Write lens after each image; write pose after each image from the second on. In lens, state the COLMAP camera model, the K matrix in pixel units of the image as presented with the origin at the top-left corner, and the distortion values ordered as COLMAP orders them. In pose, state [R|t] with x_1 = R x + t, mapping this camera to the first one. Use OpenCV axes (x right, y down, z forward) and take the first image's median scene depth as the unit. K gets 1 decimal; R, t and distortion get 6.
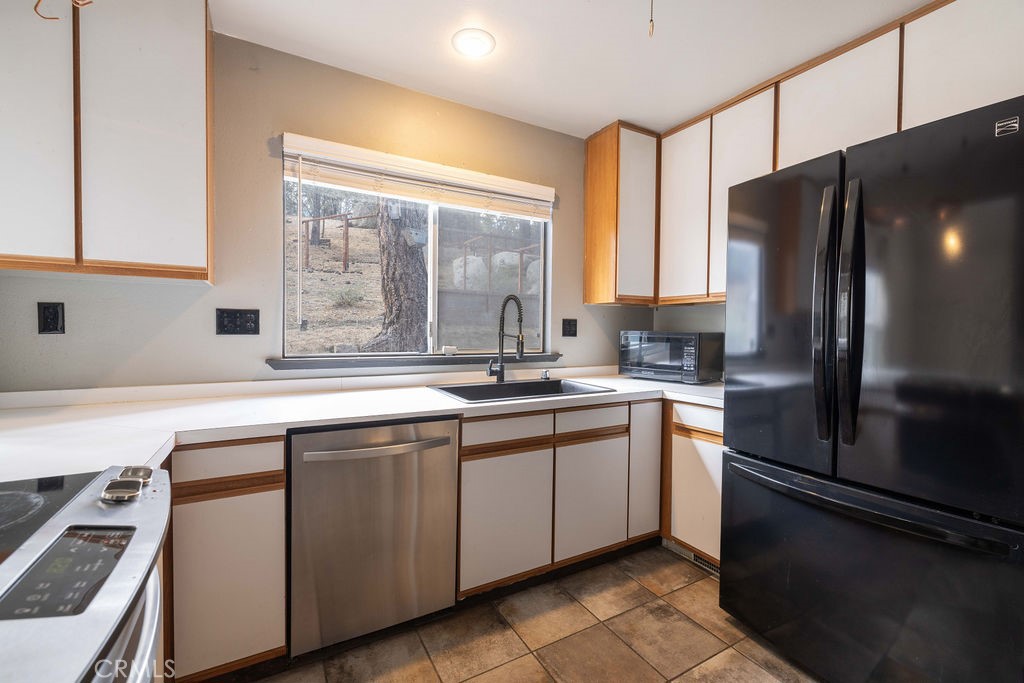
lens RADIAL K [[436.0, 0, 510.6], [0, 436.0, 339.1], [0, 0, 1]] dist [0.003790, 0.000079]
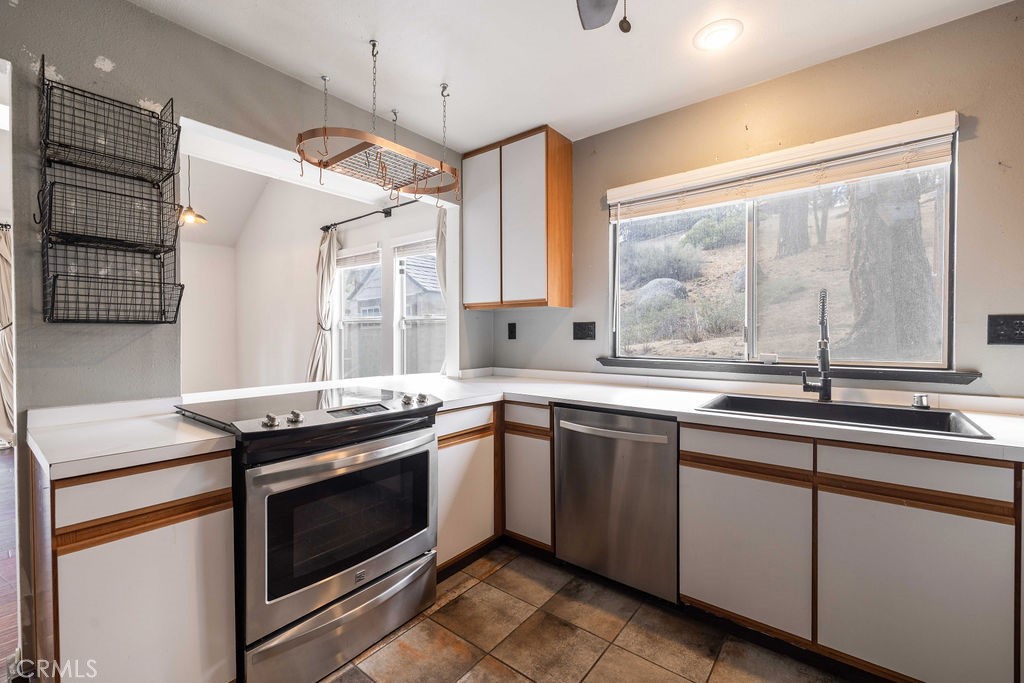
lens RADIAL K [[436.0, 0, 503.2], [0, 436.0, 338.5], [0, 0, 1]] dist [0.003790, 0.000079]
pose [[0.360087, -0.002783, -0.932915, 0.614739], [-0.014403, 0.999860, -0.008542, 0.001321], [0.932808, 0.016513, 0.359997, 0.217809]]
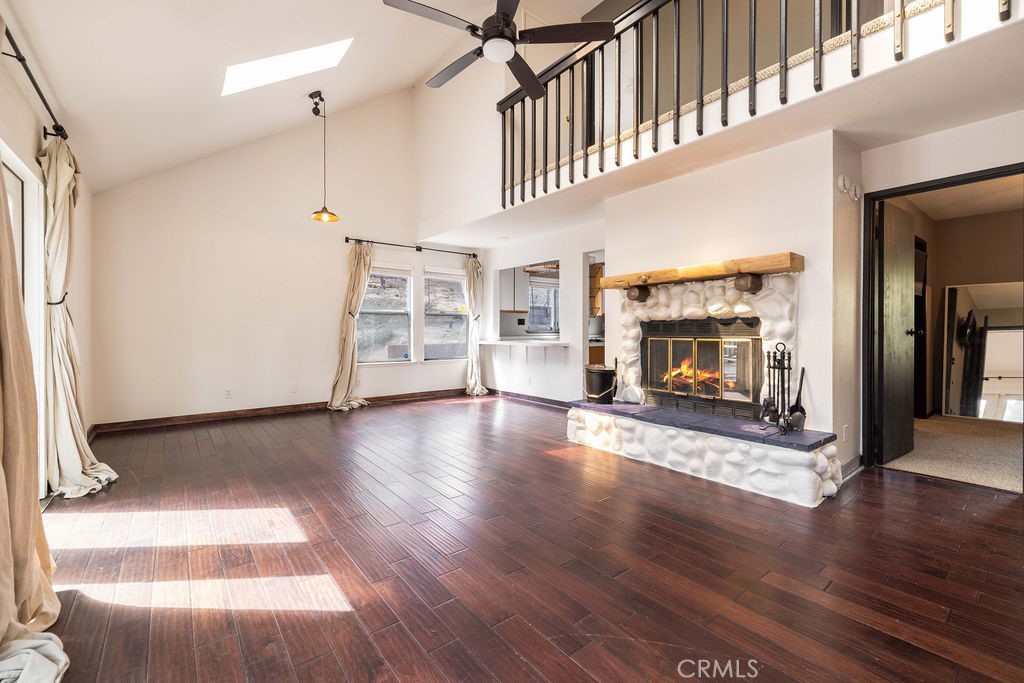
lens RADIAL K [[436.0, 0, 502.8], [0, 436.0, 333.3], [0, 0, 1]] dist [0.003790, 0.000079]
pose [[0.991768, -0.014359, 0.127241, -1.292633], [0.016147, 0.999785, -0.013035, 0.118808], [-0.127026, 0.014982, 0.991786, -3.035722]]
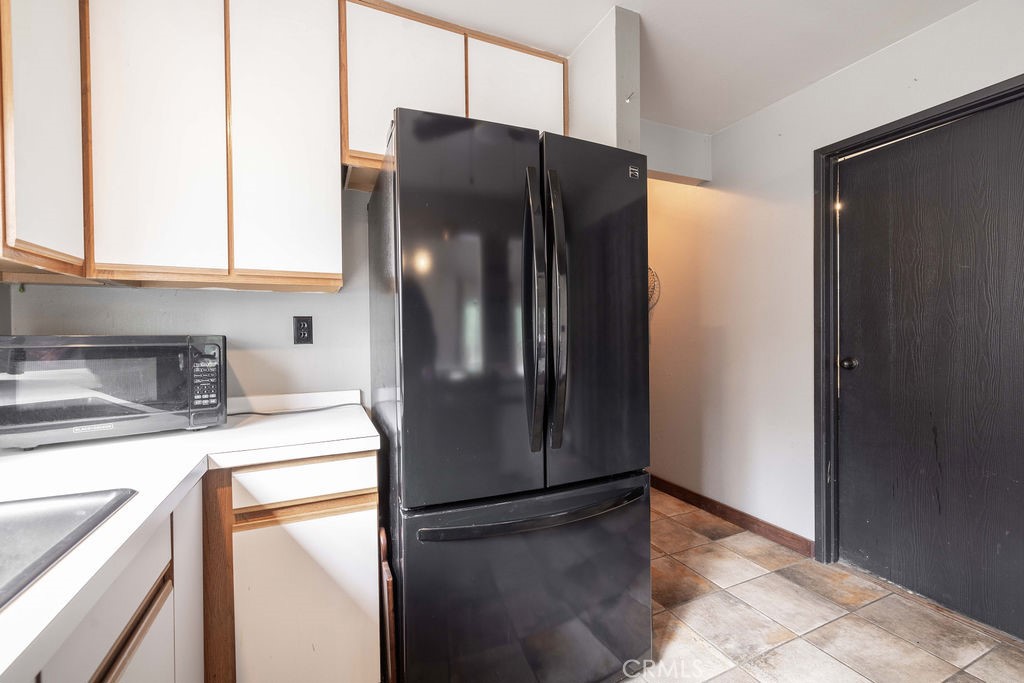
lens RADIAL K [[436.0, 0, 513.8], [0, 436.0, 336.0], [0, 0, 1]] dist [0.003790, 0.000079]
pose [[0.094619, -0.022706, 0.995255, -0.121237], [0.030187, 0.999346, 0.019930, -0.018062], [-0.995056, 0.028158, 0.095243, 0.703658]]
